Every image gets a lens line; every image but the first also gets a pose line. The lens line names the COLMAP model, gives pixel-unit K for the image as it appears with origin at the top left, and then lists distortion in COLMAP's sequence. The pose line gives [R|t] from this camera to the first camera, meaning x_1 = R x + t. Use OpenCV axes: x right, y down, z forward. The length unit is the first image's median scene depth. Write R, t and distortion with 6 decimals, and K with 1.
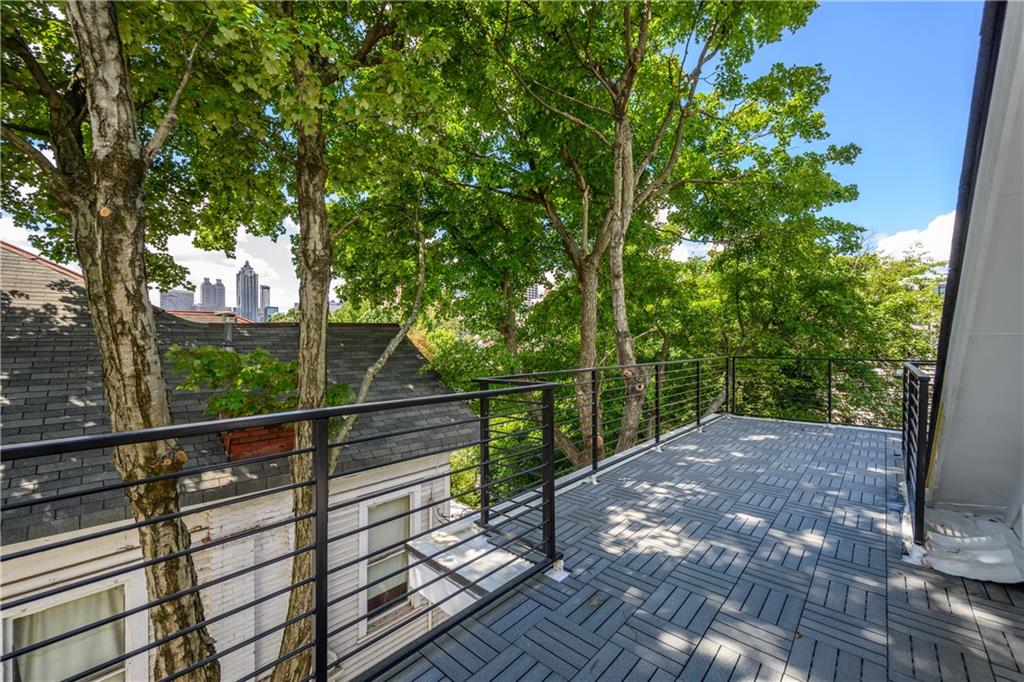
lens RADIAL K [[413.3, 0, 508.7], [0, 413.3, 348.4], [0, 0, 1]] dist [0.000795, 0.000809]
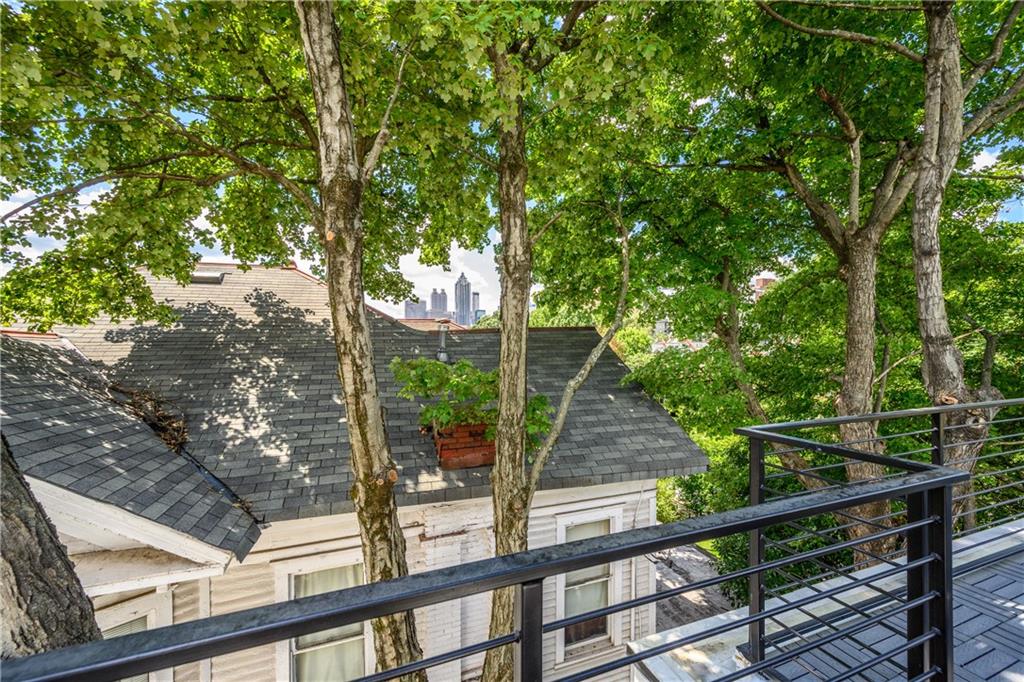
lens RADIAL K [[413.3, 0, 506.9], [0, 413.3, 340.4], [0, 0, 1]] dist [0.000795, 0.000809]
pose [[0.897360, -0.003555, -0.441285, -0.060419], [-0.003216, 0.999888, -0.014596, -0.026484], [0.441287, 0.014517, 0.897249, 0.126682]]
